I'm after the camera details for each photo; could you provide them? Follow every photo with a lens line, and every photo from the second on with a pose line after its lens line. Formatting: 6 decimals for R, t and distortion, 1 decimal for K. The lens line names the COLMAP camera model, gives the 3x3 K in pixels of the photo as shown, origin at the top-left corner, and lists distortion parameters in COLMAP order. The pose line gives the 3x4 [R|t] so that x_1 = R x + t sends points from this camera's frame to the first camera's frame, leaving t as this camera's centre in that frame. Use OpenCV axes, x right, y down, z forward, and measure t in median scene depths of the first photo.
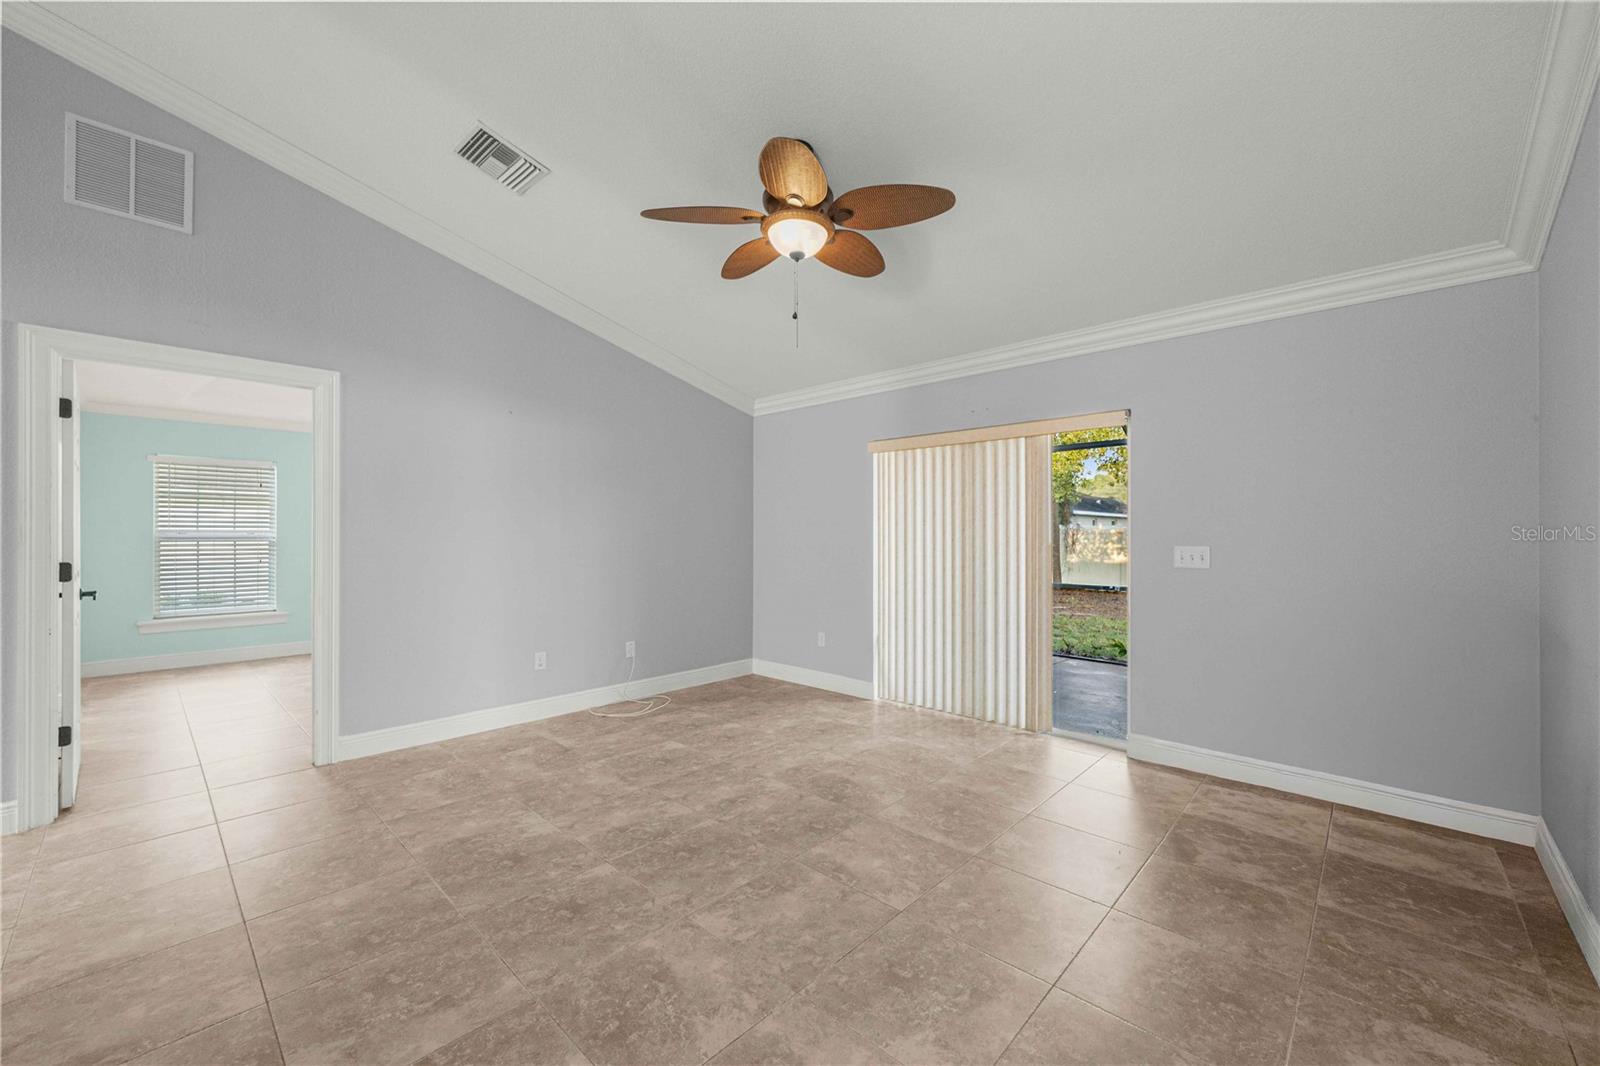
lens RADIAL K [[632.2, 0, 800.9], [0, 632.2, 537.7], [0, 0, 1]] dist [0.000561, 0.000286]
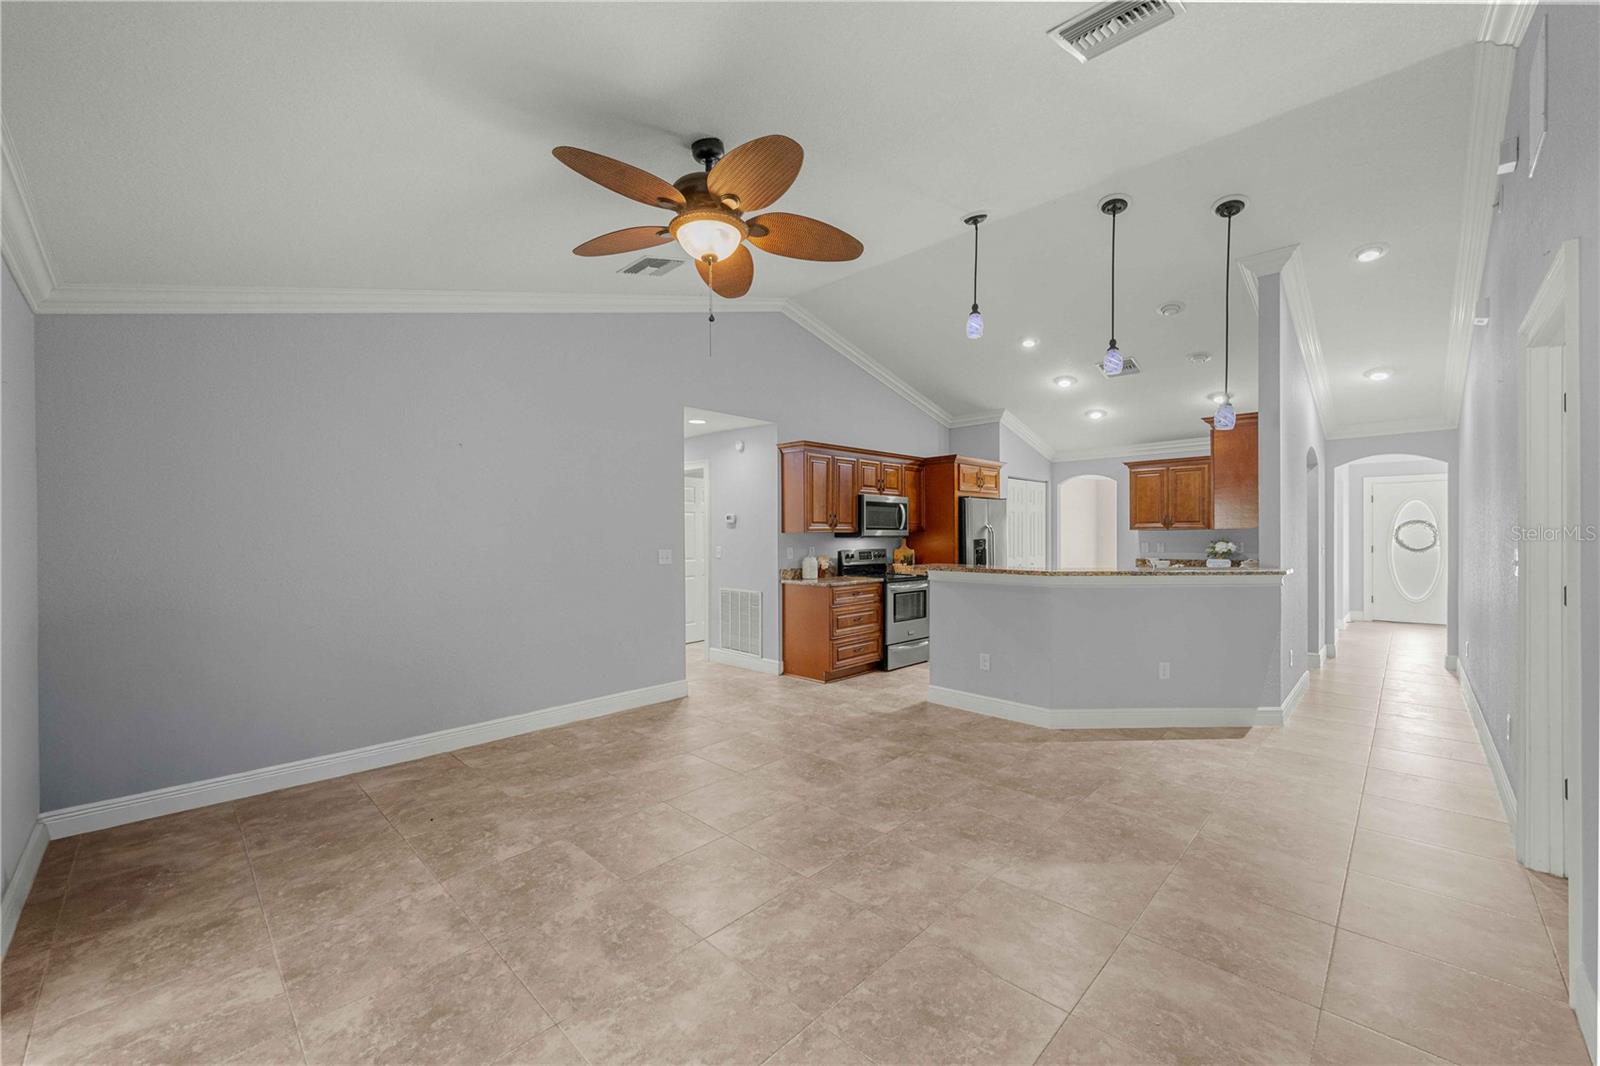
lens RADIAL K [[632.2, 0, 800.9], [0, 632.2, 537.7], [0, 0, 1]] dist [0.000561, 0.000286]
pose [[-0.999739, 0.002180, 0.022742, -0.154783], [0.002351, 0.999969, 0.007538, -0.036605], [-0.022724, 0.007589, -0.999713, 1.889253]]
